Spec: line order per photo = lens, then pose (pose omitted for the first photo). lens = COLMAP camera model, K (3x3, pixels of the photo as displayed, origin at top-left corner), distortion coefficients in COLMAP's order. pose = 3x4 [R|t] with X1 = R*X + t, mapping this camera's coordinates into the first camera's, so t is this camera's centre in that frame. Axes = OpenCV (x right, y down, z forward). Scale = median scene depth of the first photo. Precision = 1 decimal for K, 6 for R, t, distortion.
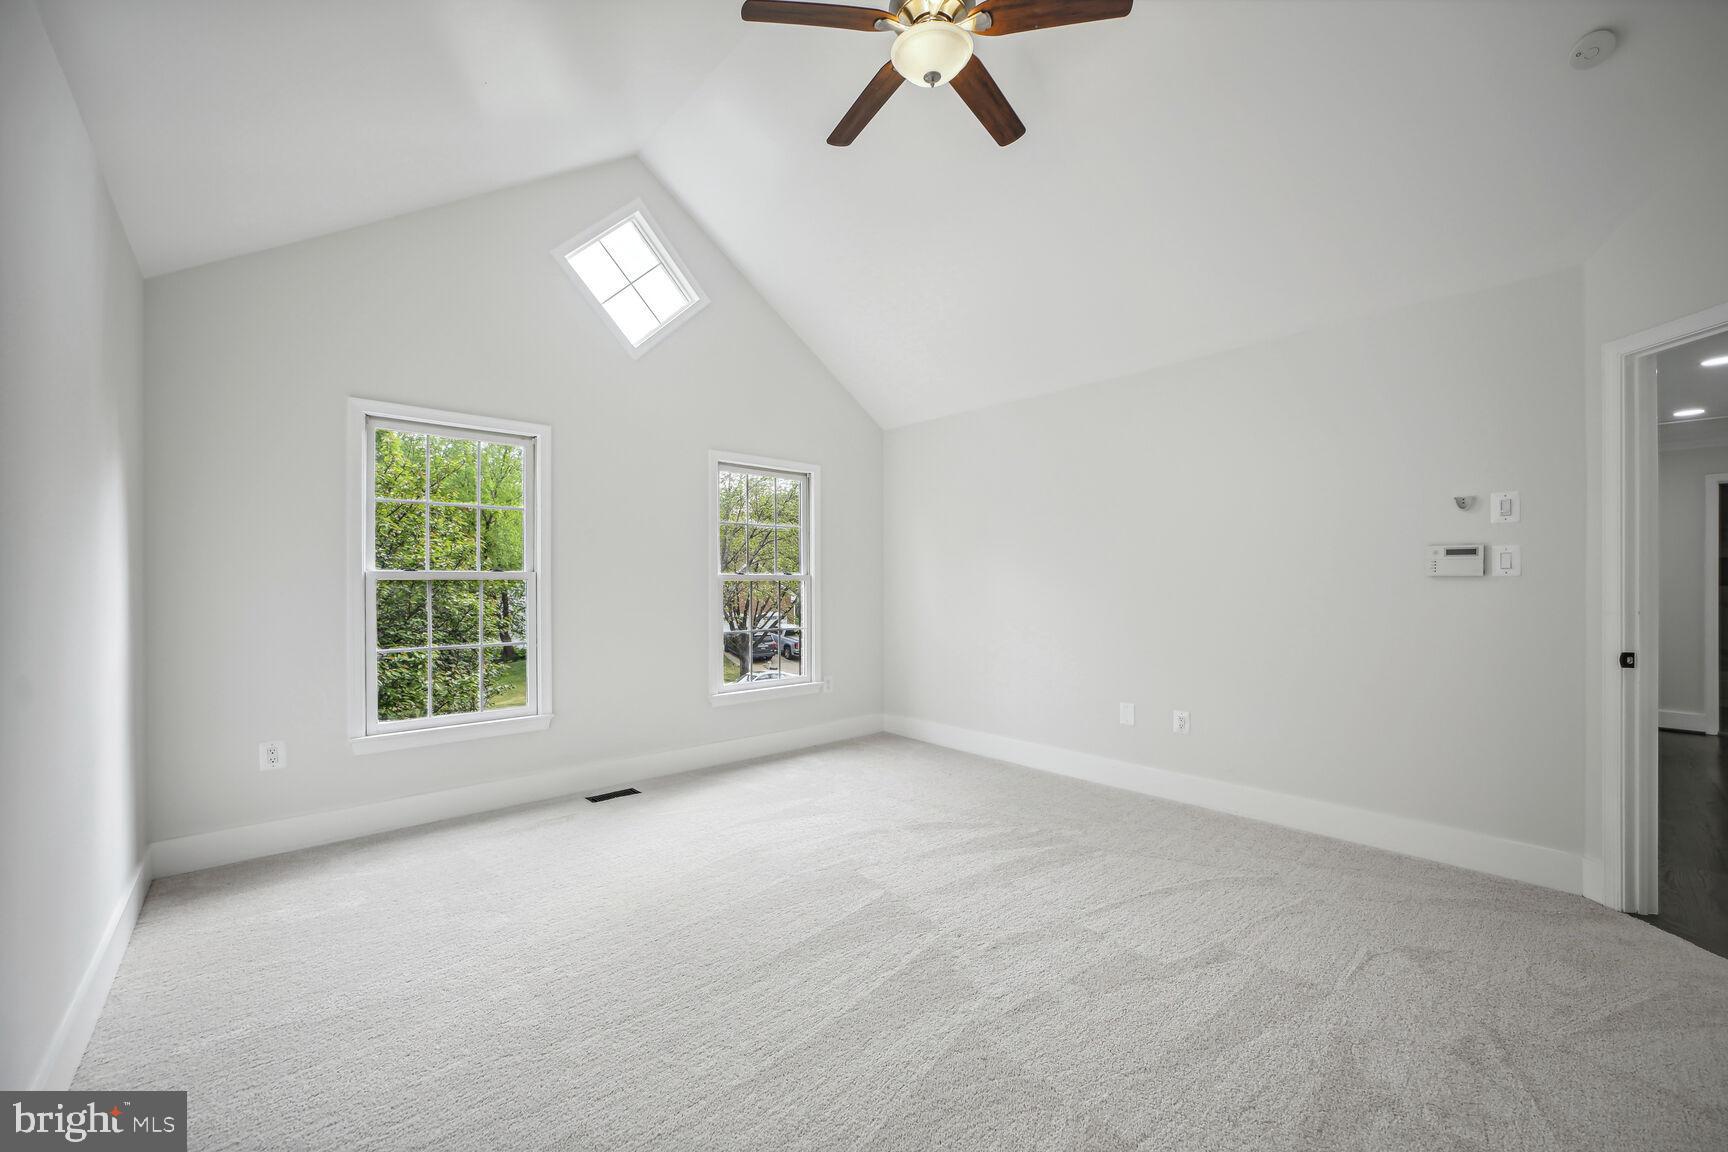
lens RADIAL K [[673.4, 0, 859.4], [0, 673.4, 579.2], [0, 0, 1]] dist [-0.015386, 0.001948]
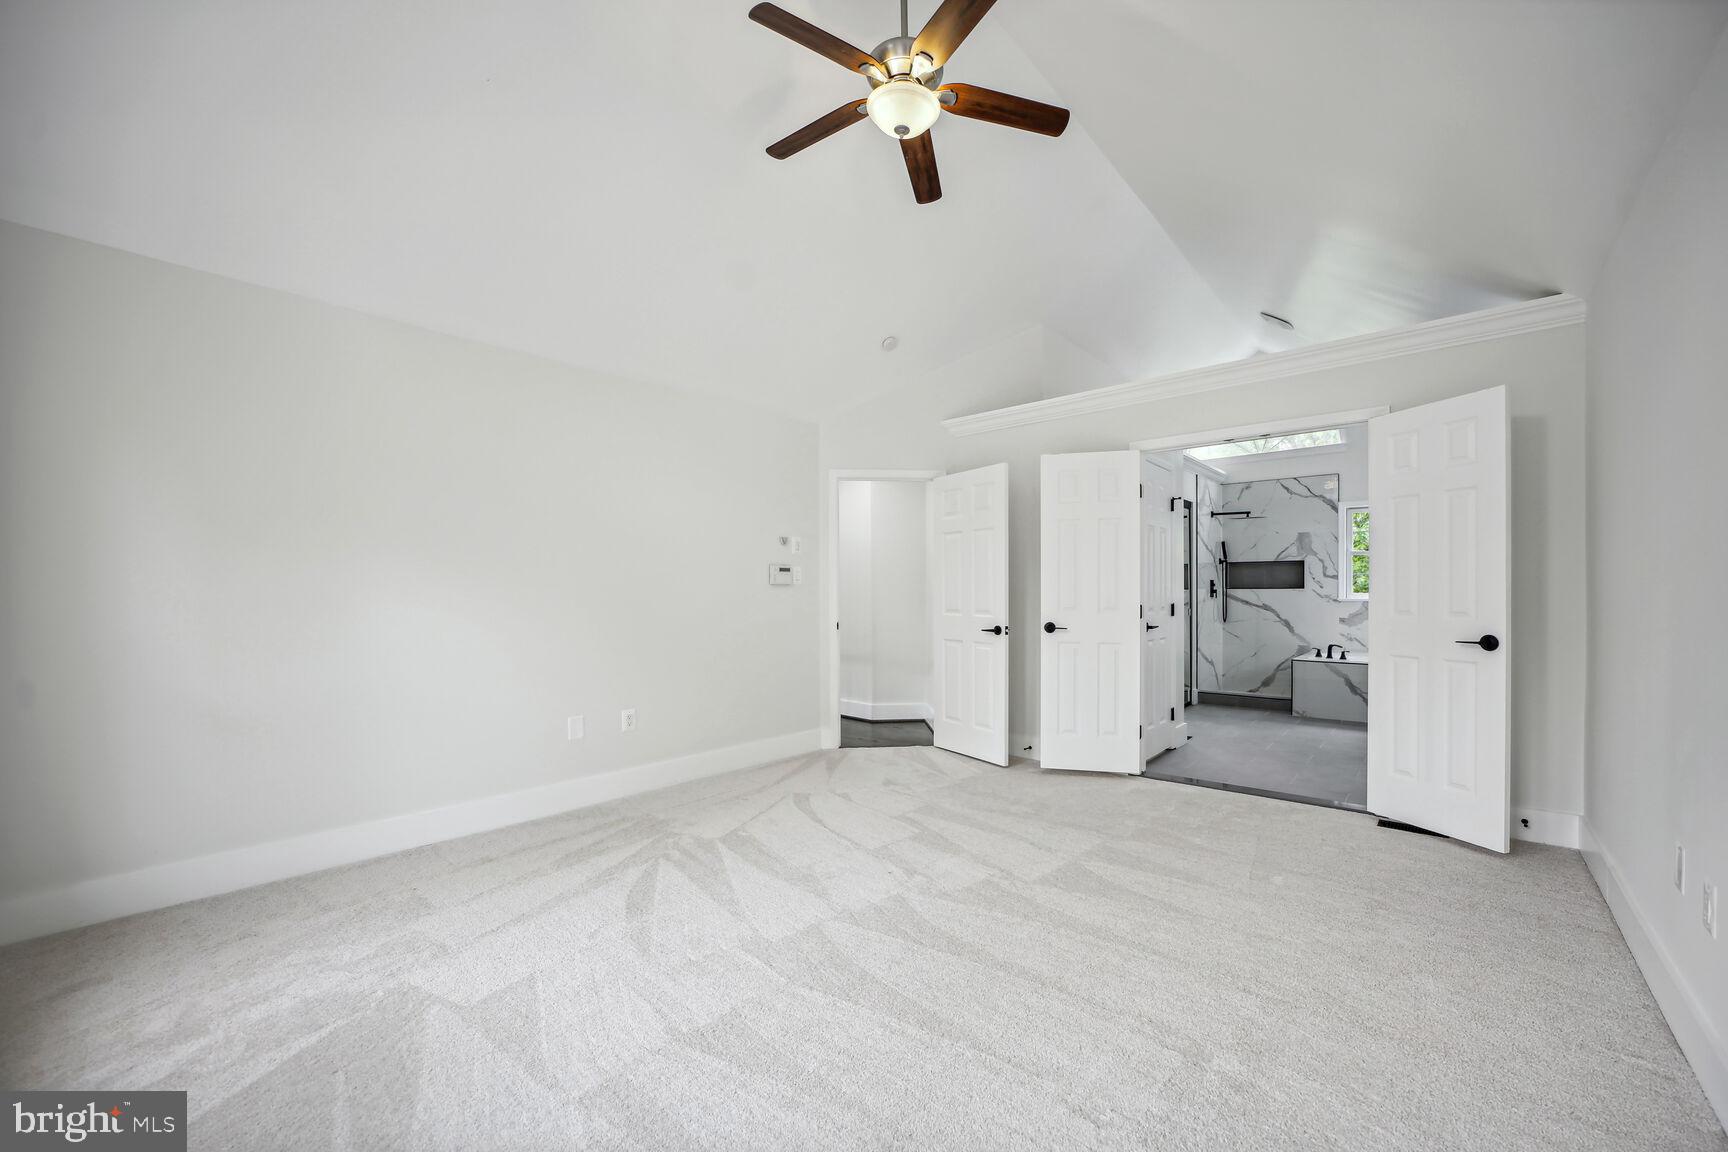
lens RADIAL K [[673.4, 0, 877.1], [0, 673.4, 591.3], [0, 0, 1]] dist [-0.015386, 0.001948]
pose [[-0.110559, 0.002915, 0.993865, -0.833552], [0.000559, 0.999996, -0.002871, 0.018319], [-0.993869, 0.000239, -0.110560, 0.984706]]
